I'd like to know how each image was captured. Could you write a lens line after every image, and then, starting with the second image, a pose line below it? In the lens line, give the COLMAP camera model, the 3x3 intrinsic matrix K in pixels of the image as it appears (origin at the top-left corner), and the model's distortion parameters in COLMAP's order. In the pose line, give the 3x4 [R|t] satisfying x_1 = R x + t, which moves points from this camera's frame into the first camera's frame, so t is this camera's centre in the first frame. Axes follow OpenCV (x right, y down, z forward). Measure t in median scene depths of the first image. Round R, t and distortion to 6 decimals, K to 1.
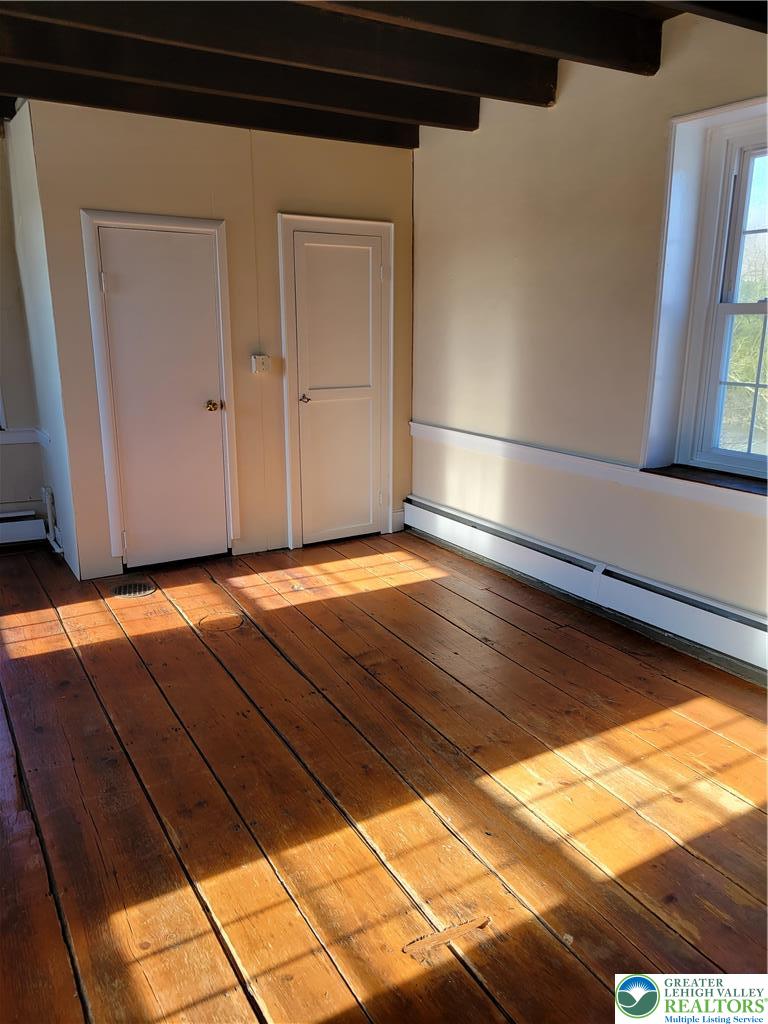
lens RADIAL K [[773.7, 0, 383.5], [0, 773.7, 511.3], [0, 0, 1]] dist [0.040557, -0.017511]
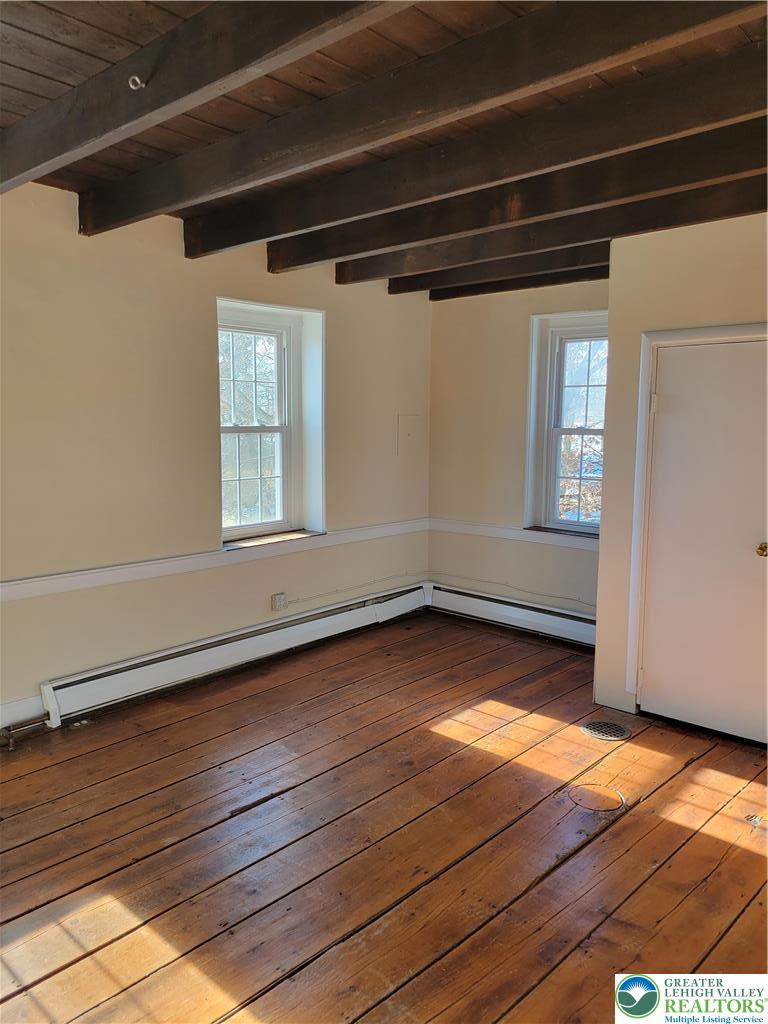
lens RADIAL K [[773.7, 0, 382.7], [0, 773.7, 513.0], [0, 0, 1]] dist [0.040557, -0.017511]
pose [[0.285950, 0.115507, -0.951257, 0.470715], [-0.240788, 0.969518, 0.045343, -0.131966], [0.927499, 0.216085, 0.305047, 0.444527]]
